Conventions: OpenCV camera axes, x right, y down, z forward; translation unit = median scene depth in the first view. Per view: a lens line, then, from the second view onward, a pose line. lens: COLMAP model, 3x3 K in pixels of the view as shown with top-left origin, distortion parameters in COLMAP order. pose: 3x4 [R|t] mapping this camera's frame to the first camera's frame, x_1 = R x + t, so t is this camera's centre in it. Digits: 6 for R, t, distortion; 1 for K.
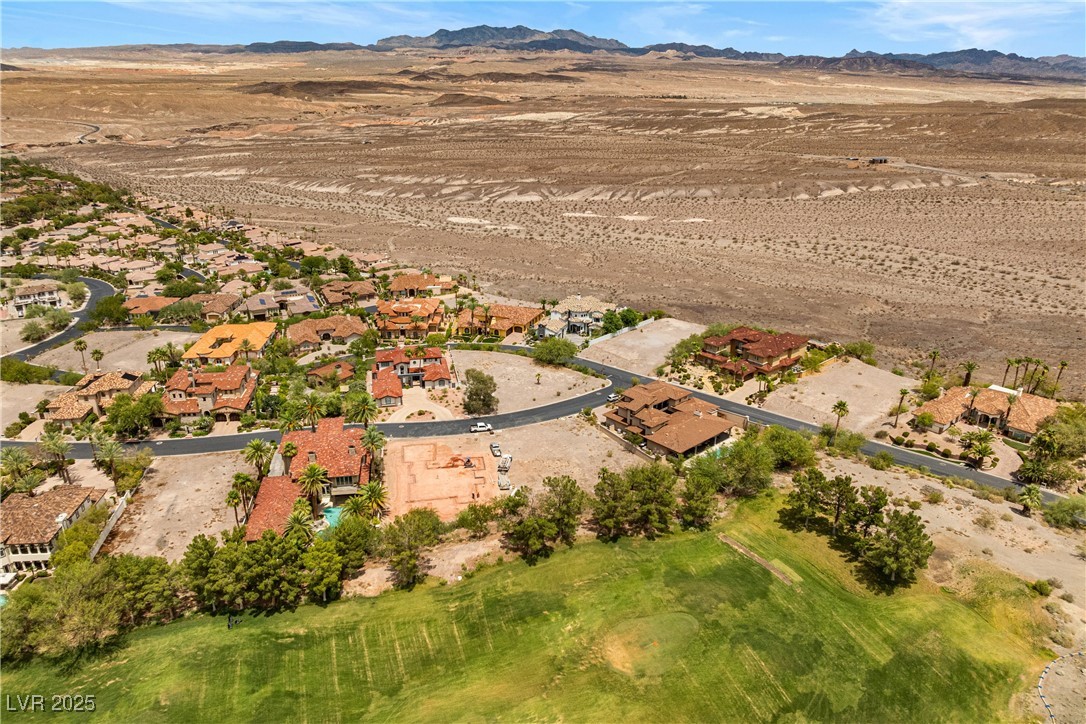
lens RADIAL K [[775.3, 0, 542.1], [0, 775.3, 366.6], [0, 0, 1]] dist [-0.042518, 0.000780]
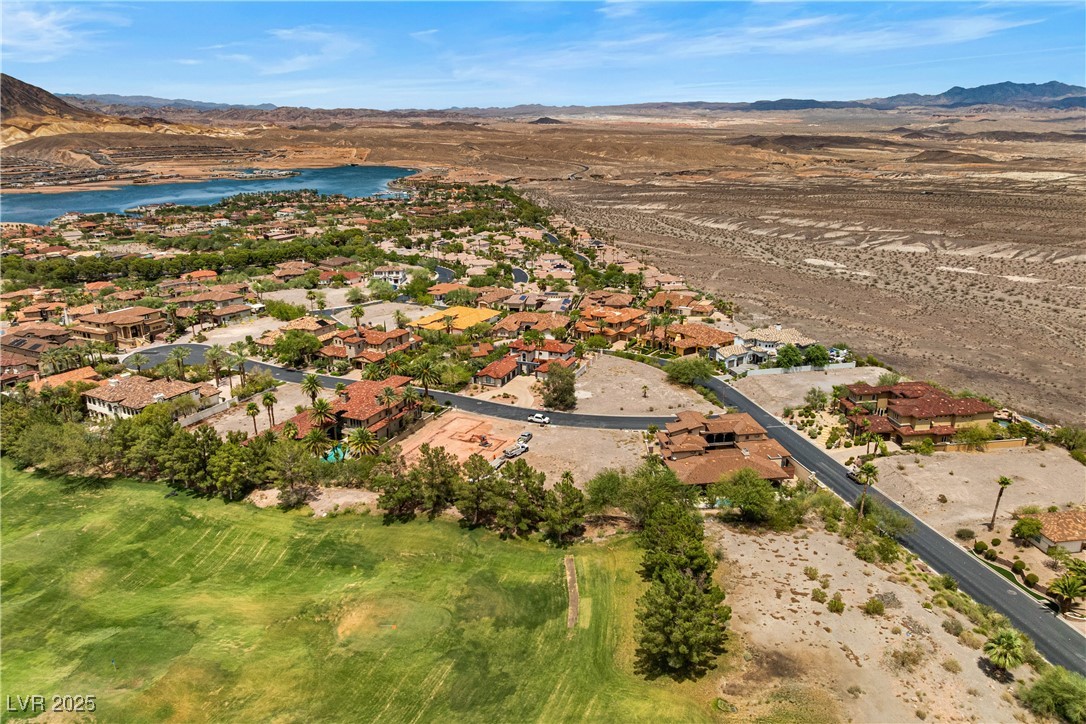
lens RADIAL K [[758.6, 0, 543.0], [0, 758.6, 362.0], [0, 0, 1]] dist [-0.043926, 0.005887]
pose [[0.827273, 0.163565, -0.537463, 0.303251], [-0.198390, 0.980097, -0.007095, 0.009578], [0.525606, 0.112497, 0.843258, 0.127418]]
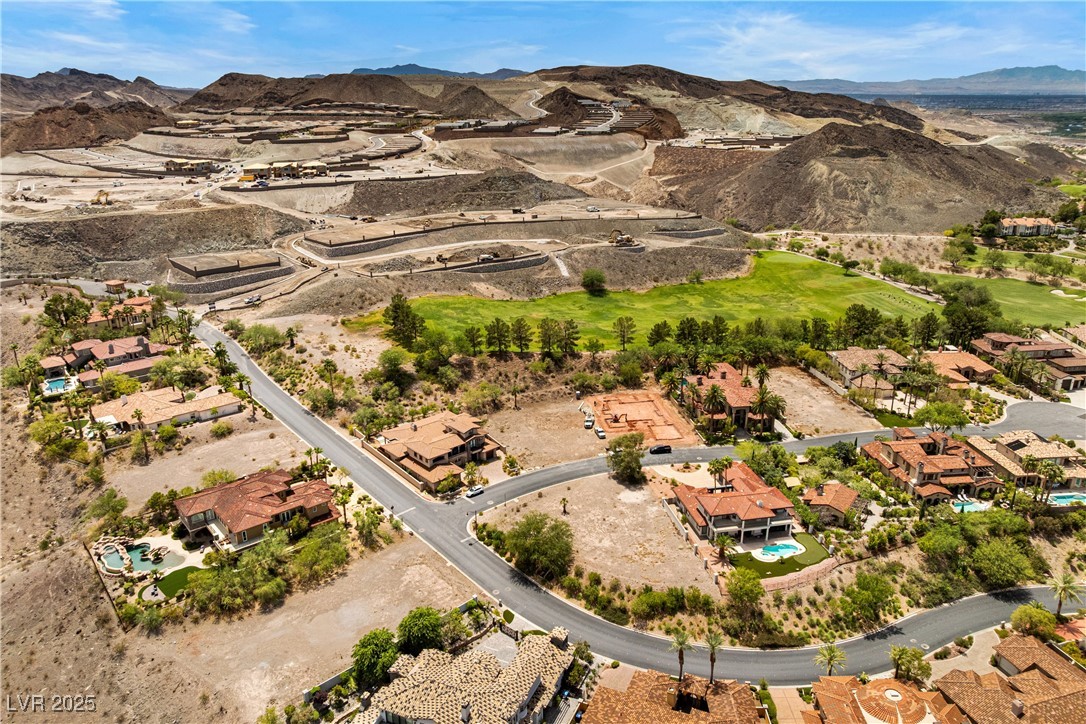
lens RADIAL K [[769.9, 0, 536.7], [0, 769.9, 364.8], [0, 0, 1]] dist [-0.038967, 0.000815]
pose [[-0.999650, -0.007986, 0.025204, 0.004036], [0.010628, 0.751504, 0.659643, -0.481323], [-0.024209, 0.659681, -0.751156, 1.189900]]
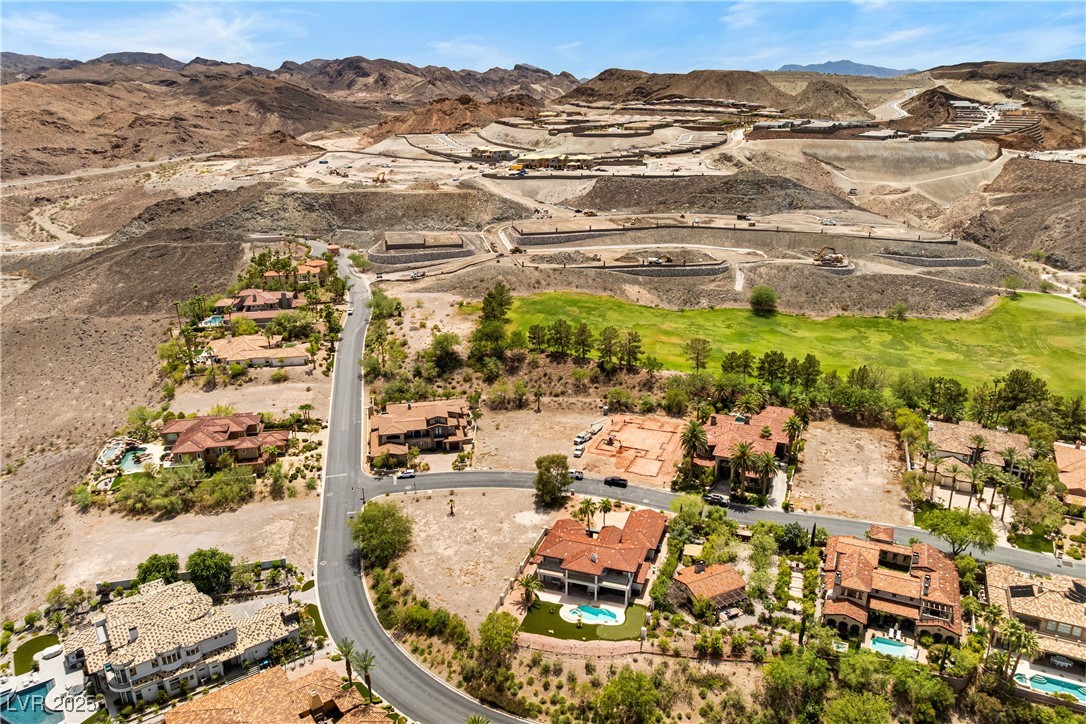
lens RADIAL K [[769.9, 0, 536.7], [0, 769.9, 364.8], [0, 0, 1]] dist [-0.038967, 0.000815]
pose [[-0.854423, -0.175495, 0.489044, -0.343420], [0.192935, 0.766770, 0.612241, -0.439165], [-0.482429, 0.617466, -0.621287, 1.078561]]
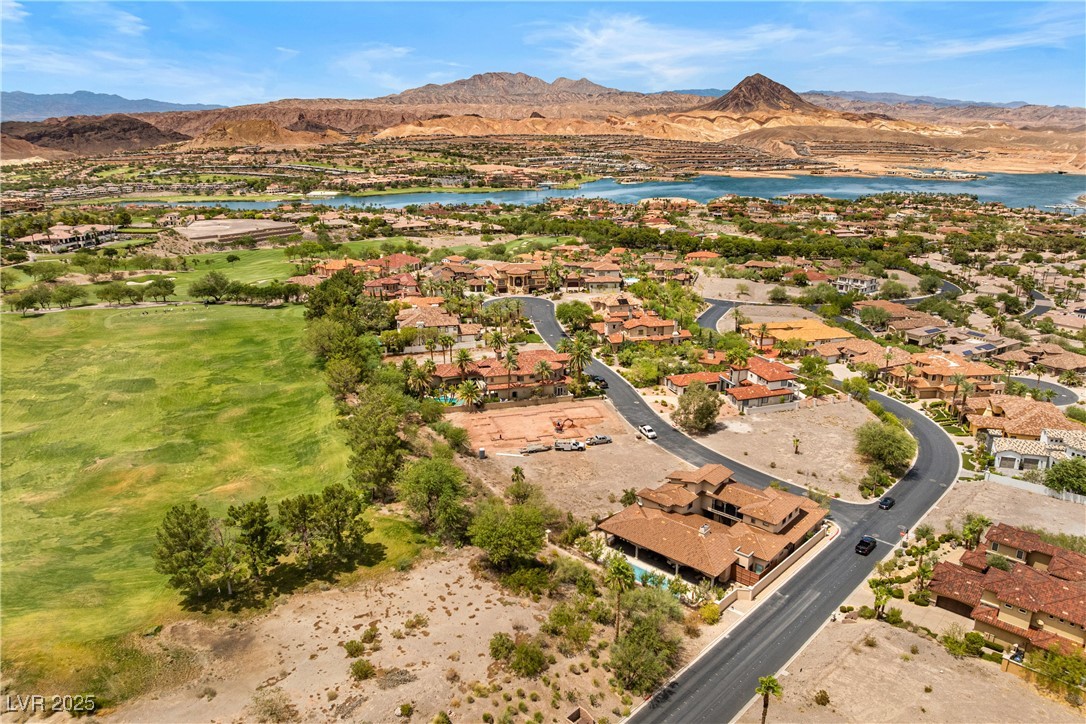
lens RADIAL K [[758.6, 0, 543.0], [0, 758.6, 362.0], [0, 0, 1]] dist [-0.043926, 0.005887]
pose [[0.097338, 0.299182, -0.949218, 0.512826], [-0.361464, 0.899248, 0.246366, -0.119156], [0.927291, 0.319128, 0.195675, 0.481369]]
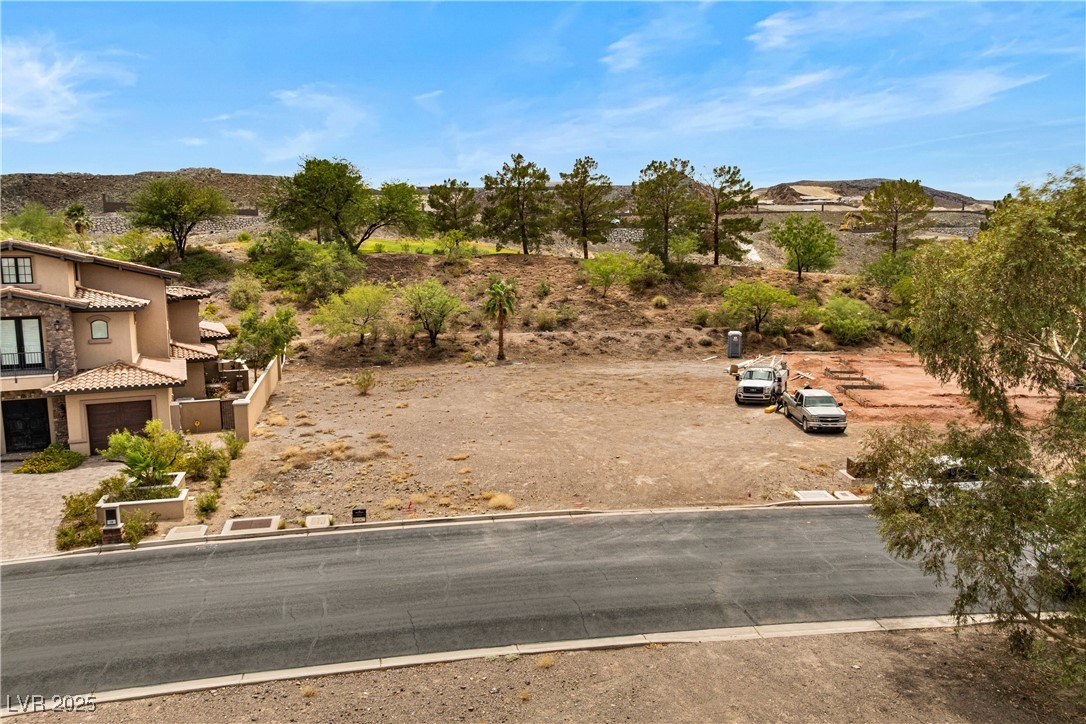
lens RADIAL K [[766.7, 0, 541.1], [0, 766.7, 361.6], [0, 0, 1]] dist [-0.045115, 0.009033]
pose [[-0.954577, -0.041805, 0.295018, -0.033045], [0.107934, 0.874353, 0.473135, -0.009104], [-0.277729, 0.483486, -0.830125, 0.787654]]
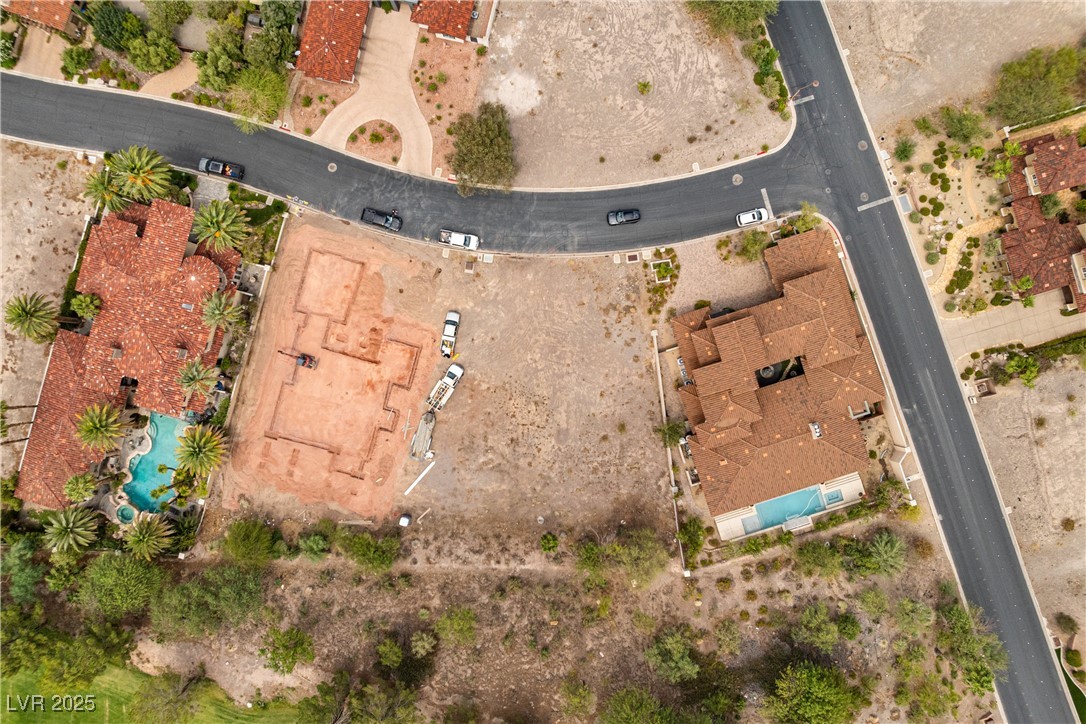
lens RADIAL K [[758.6, 0, 543.0], [0, 758.6, 362.0], [0, 0, 1]] dist [-0.043926, 0.005887]
pose [[0.906325, 0.422223, -0.017396, 0.014588], [-0.139927, 0.338695, 0.930433, -0.280127], [0.398742, -0.840841, 0.366048, 0.530407]]
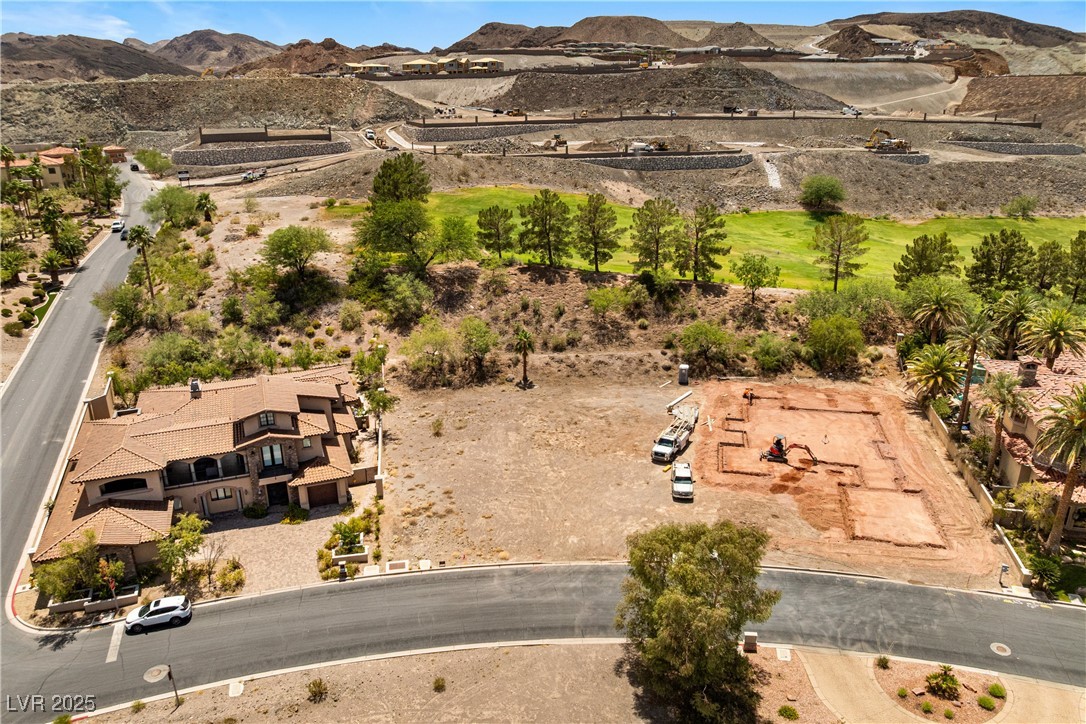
lens RADIAL K [[766.7, 0, 541.1], [0, 766.7, 361.6], [0, 0, 1]] dist [-0.045115, 0.009033]
pose [[-0.928614, -0.130157, 0.347470, -0.079661], [0.135756, 0.752348, 0.644626, -0.131248], [-0.345321, 0.645779, -0.680972, 0.827118]]
